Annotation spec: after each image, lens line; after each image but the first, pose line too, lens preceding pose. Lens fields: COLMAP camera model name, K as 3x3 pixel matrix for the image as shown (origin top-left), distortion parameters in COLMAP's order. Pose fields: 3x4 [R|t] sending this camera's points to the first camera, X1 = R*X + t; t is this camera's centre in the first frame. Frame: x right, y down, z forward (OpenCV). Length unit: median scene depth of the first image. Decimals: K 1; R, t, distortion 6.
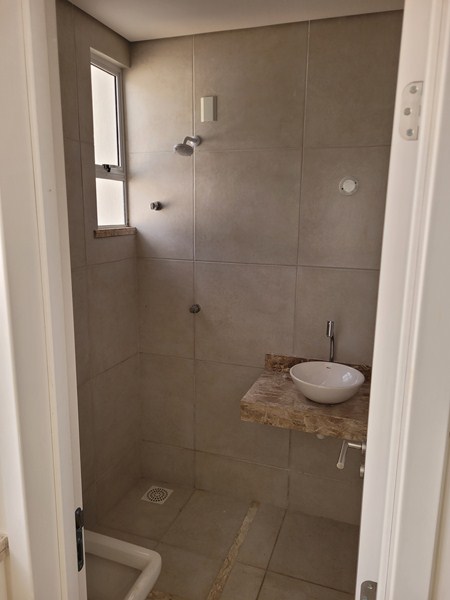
lens RADIAL K [[450.9, 0, 221.4], [0, 450.9, 296.5], [0, 0, 1]] dist [0.028503, -0.008362]
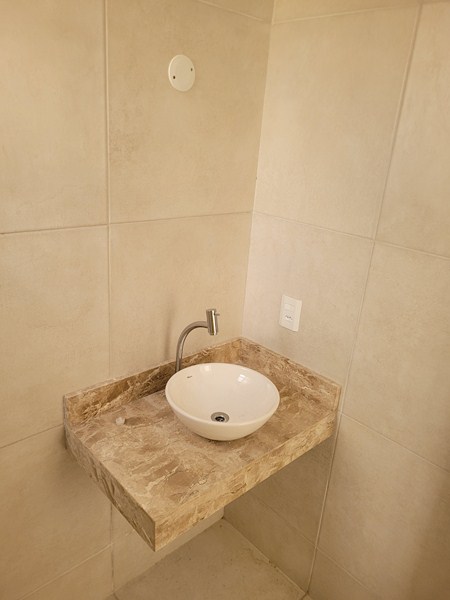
lens RADIAL K [[450.9, 0, 225.0], [0, 450.9, 295.4], [0, 0, 1]] dist [0.028503, -0.008362]
pose [[0.452706, -0.280622, 0.846350, -0.244186], [0.101211, 0.959222, 0.263910, -0.114451], [-0.885897, -0.033814, 0.462648, 0.638898]]
